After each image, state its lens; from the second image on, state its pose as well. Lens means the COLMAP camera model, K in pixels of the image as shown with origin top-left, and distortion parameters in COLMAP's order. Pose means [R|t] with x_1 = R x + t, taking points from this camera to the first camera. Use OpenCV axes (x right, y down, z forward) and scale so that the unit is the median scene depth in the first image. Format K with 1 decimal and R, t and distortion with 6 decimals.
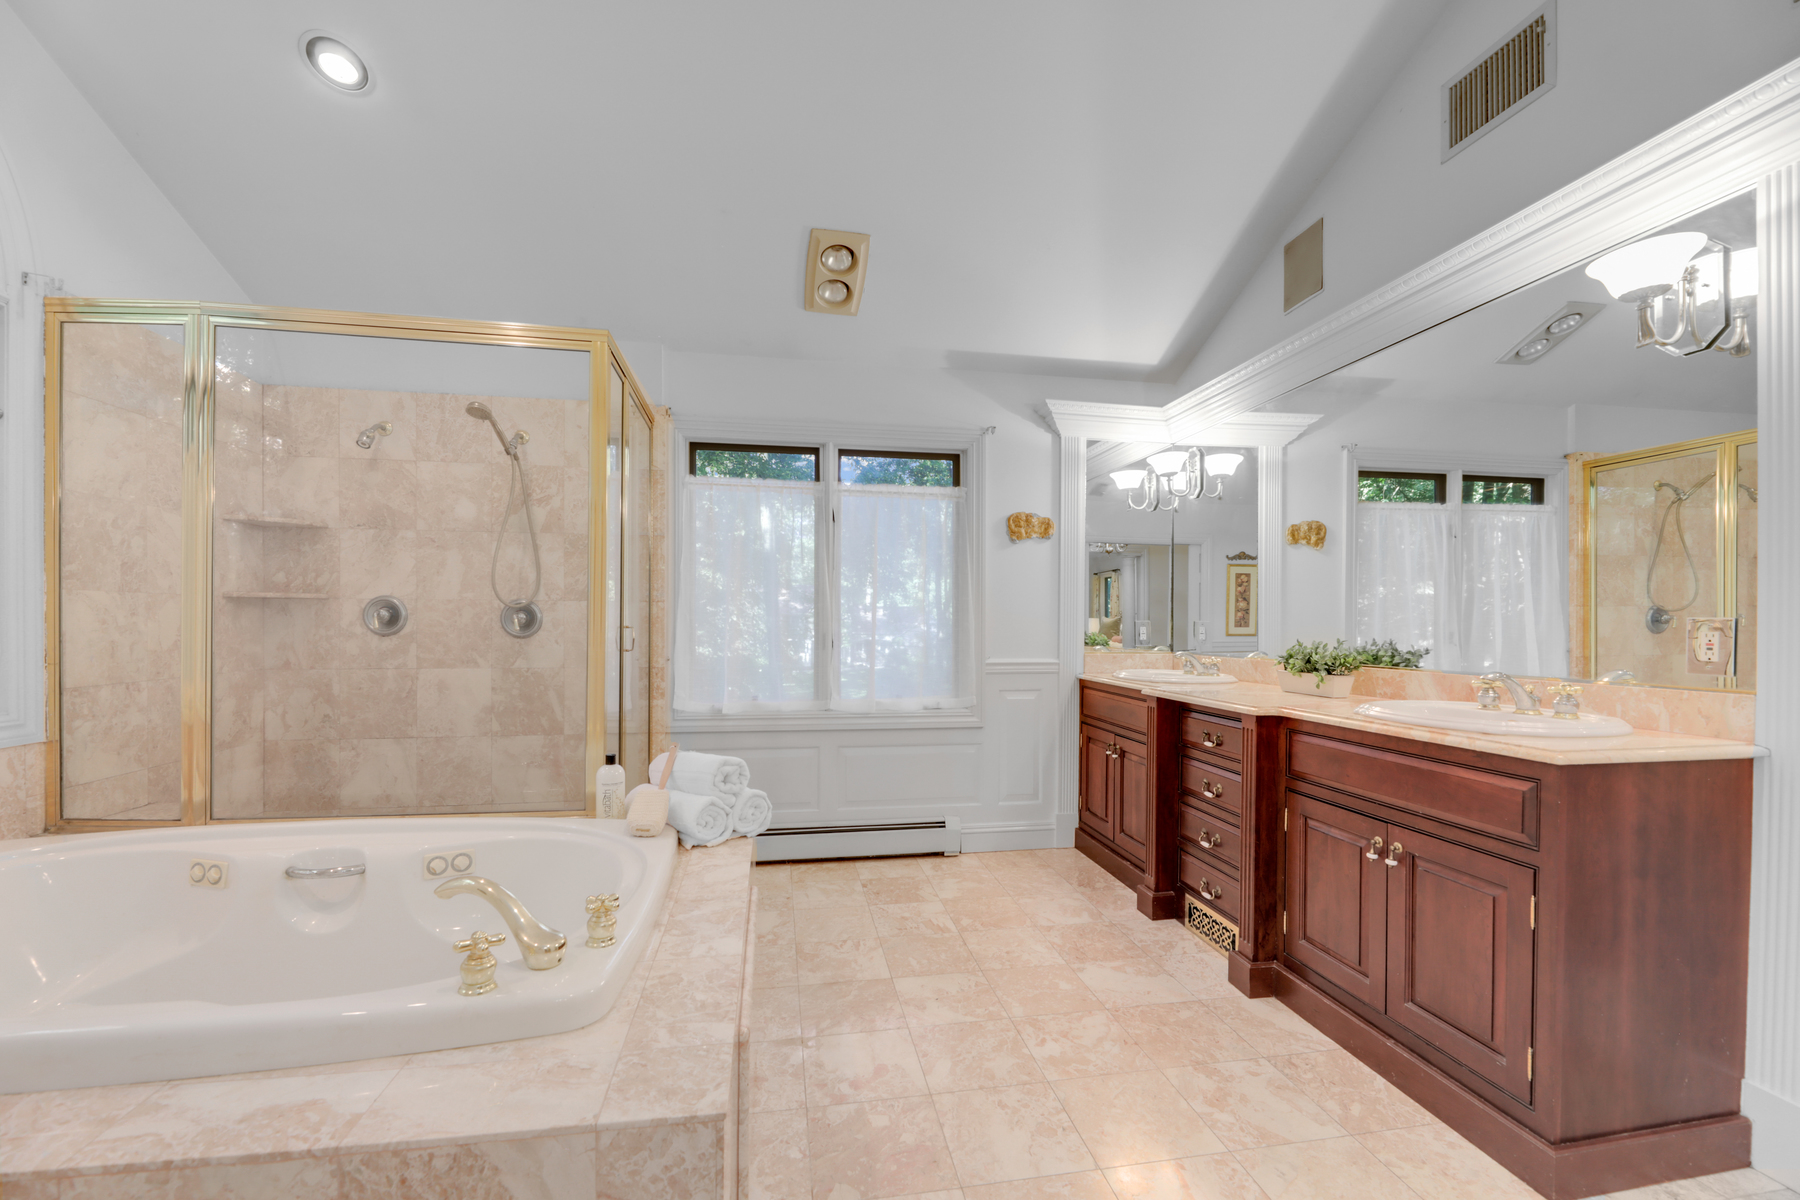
lens RADIAL K [[722.0, 0, 897.9], [0, 722.0, 617.1], [0, 0, 1]] dist [-0.001149, -0.000629]
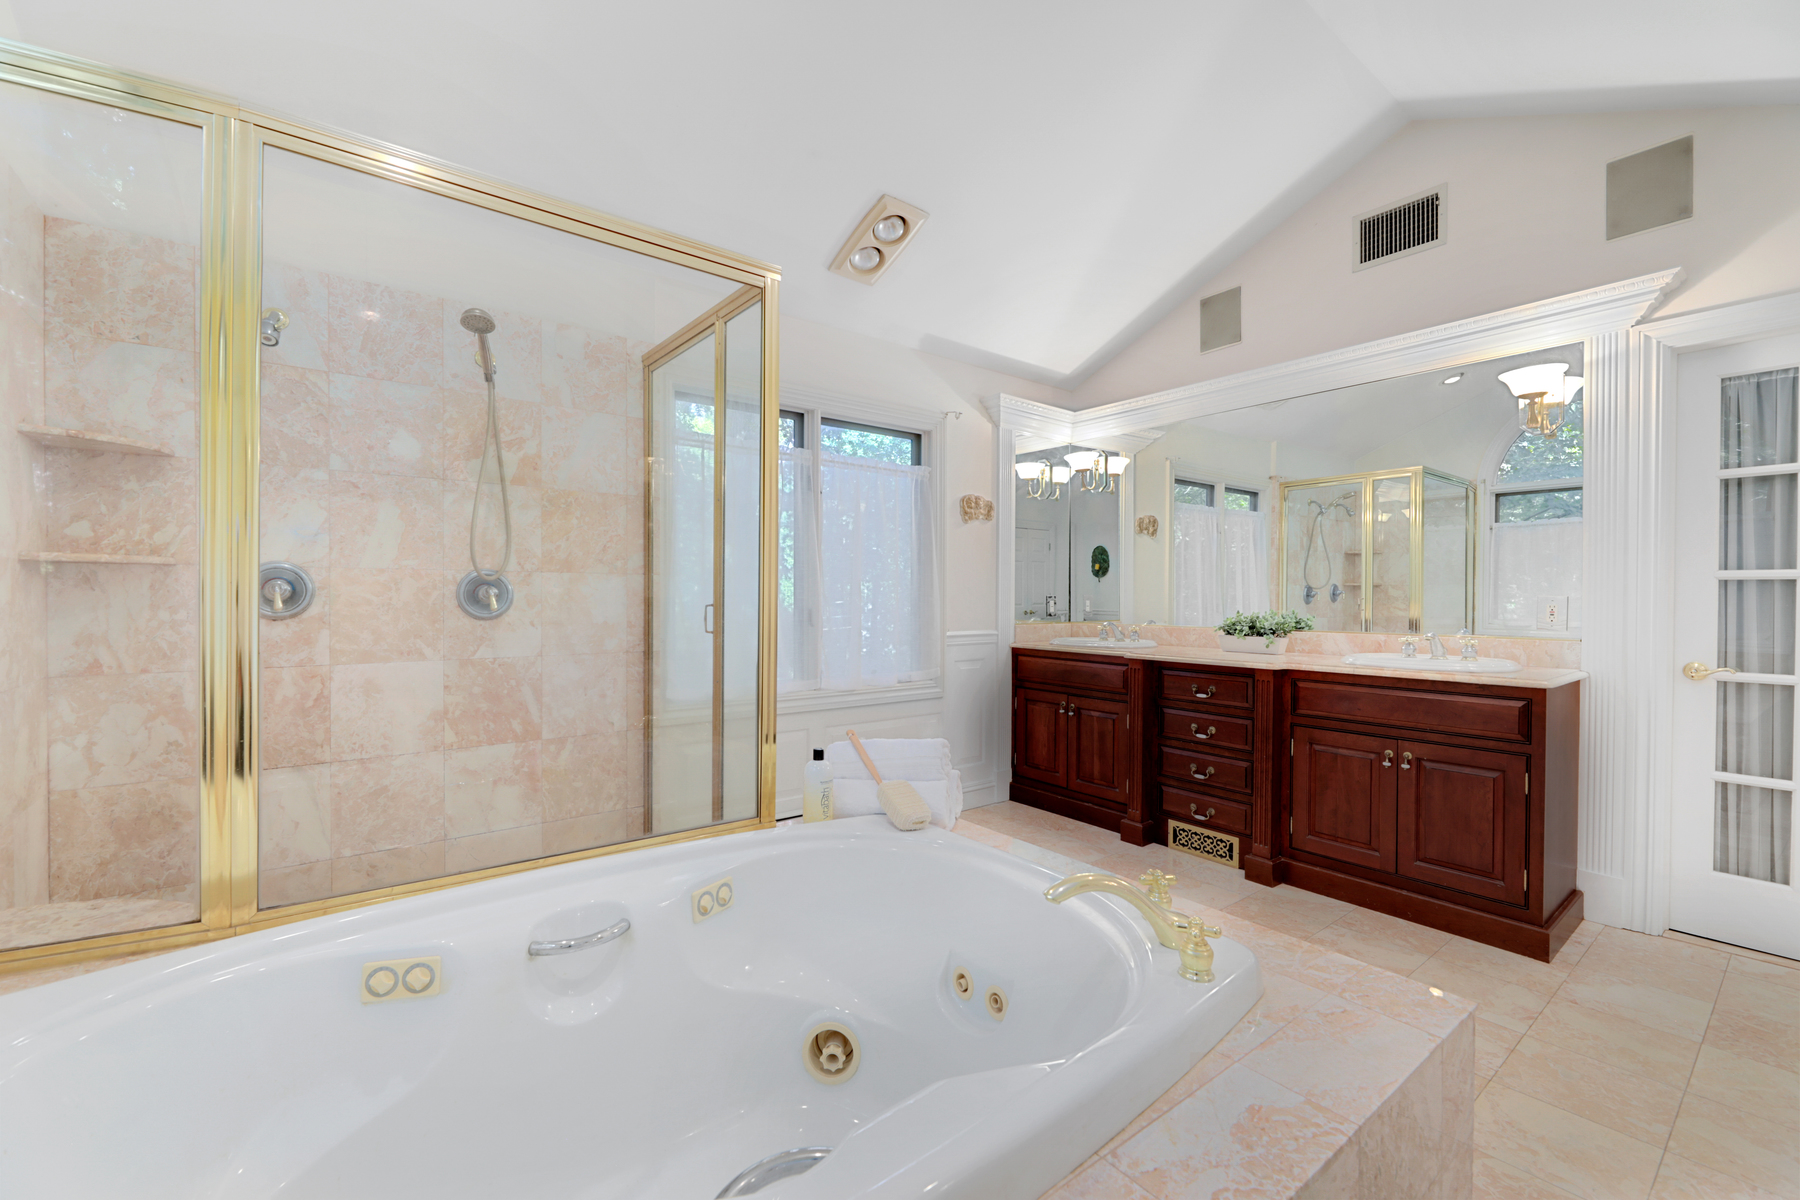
lens RADIAL K [[724.4, 0, 899.4], [0, 724.4, 592.2], [0, 0, 1]] dist [-0.002492, -0.000105]
pose [[0.886972, 0.000534, 0.461824, -0.497678], [-0.002780, 0.999987, 0.004183, -0.004869], [-0.461816, -0.004994, 0.886962, 0.110635]]
